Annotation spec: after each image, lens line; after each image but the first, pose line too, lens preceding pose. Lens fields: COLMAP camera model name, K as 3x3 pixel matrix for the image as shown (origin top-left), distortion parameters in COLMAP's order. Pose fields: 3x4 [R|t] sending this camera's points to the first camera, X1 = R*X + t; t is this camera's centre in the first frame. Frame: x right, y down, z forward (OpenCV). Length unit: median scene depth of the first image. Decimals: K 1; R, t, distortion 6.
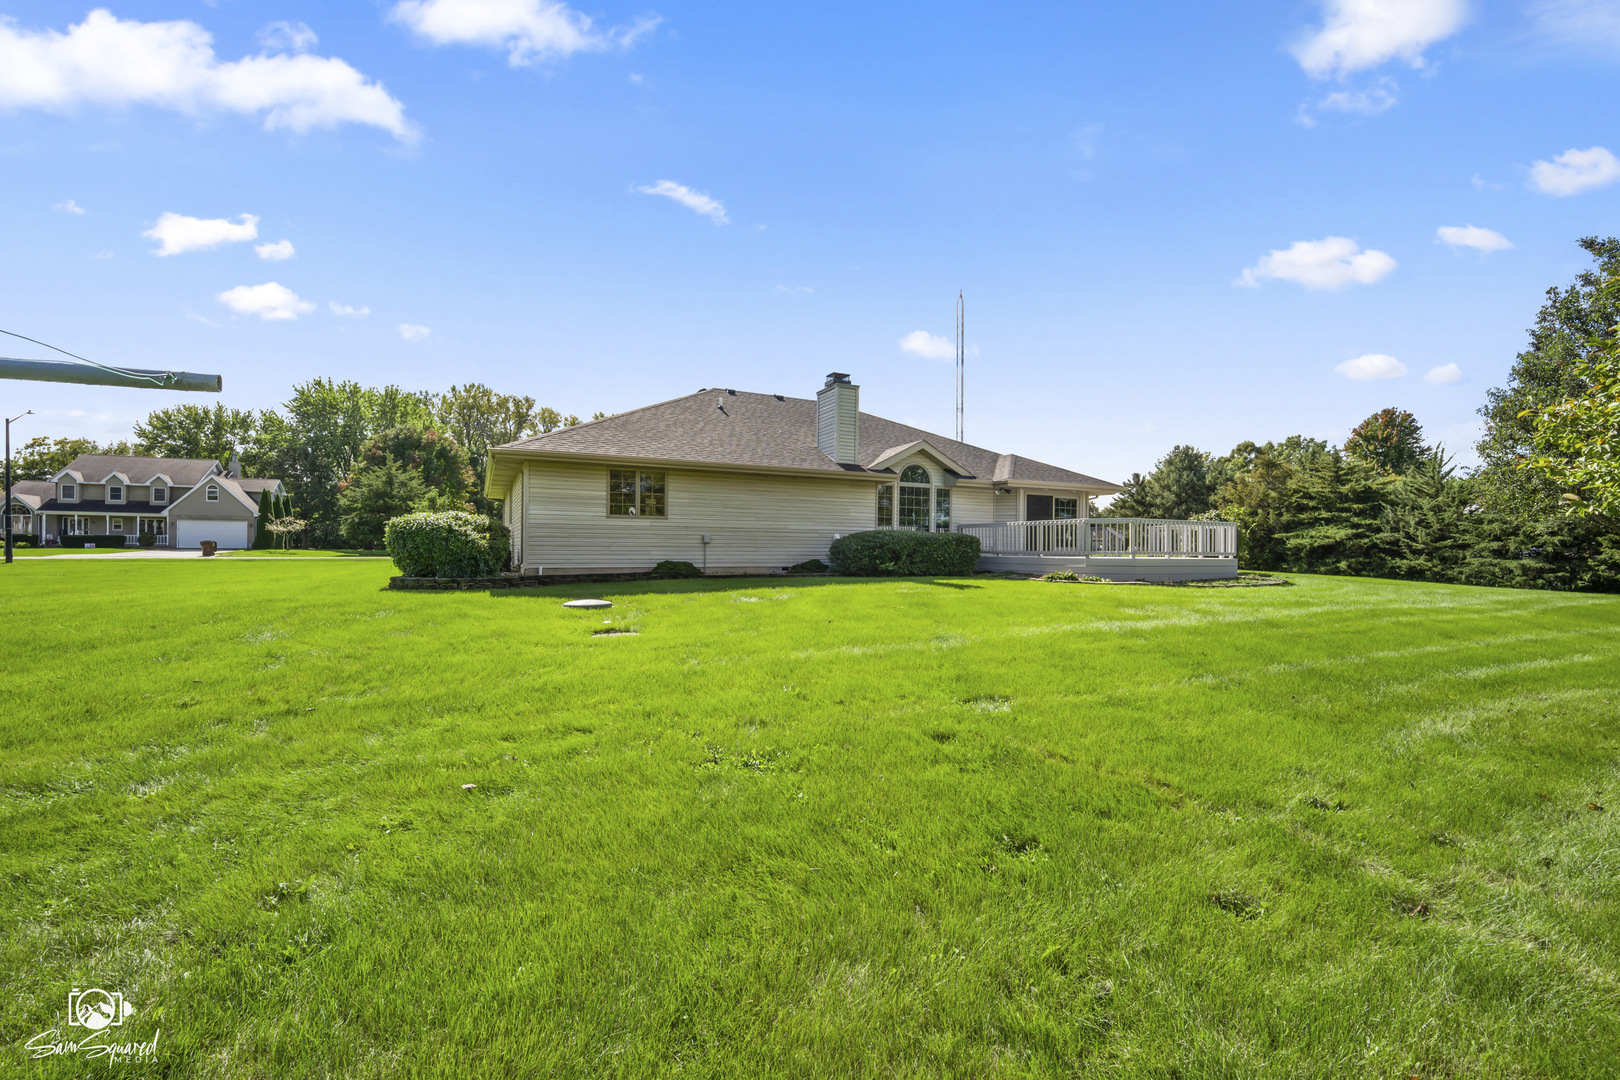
lens RADIAL K [[679.4, 0, 815.6], [0, 679.4, 542.8], [0, 0, 1]] dist [-0.001466, -0.001758]
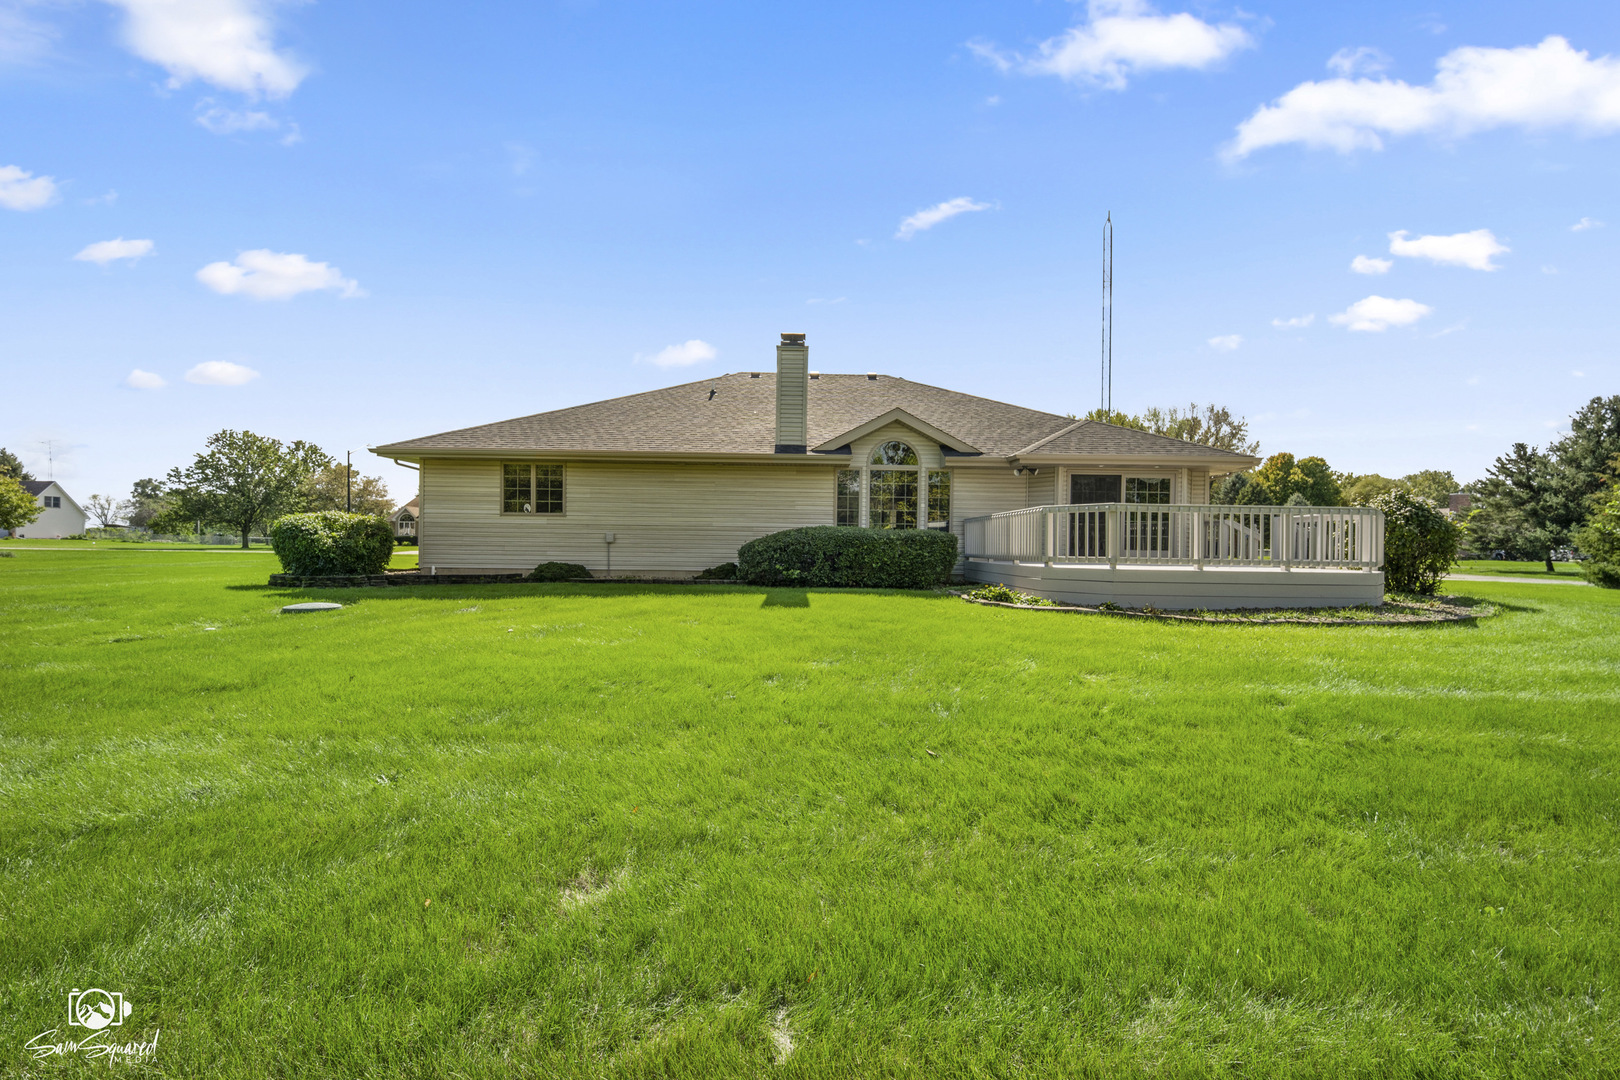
lens RADIAL K [[679.4, 0, 807.9], [0, 679.4, 540.4], [0, 0, 1]] dist [-0.001466, -0.001758]
pose [[0.907929, 0.000480, -0.419123, 0.427820], [-0.001762, 0.999995, -0.002671, -0.000557], [0.419120, 0.003164, 0.907925, 0.292506]]
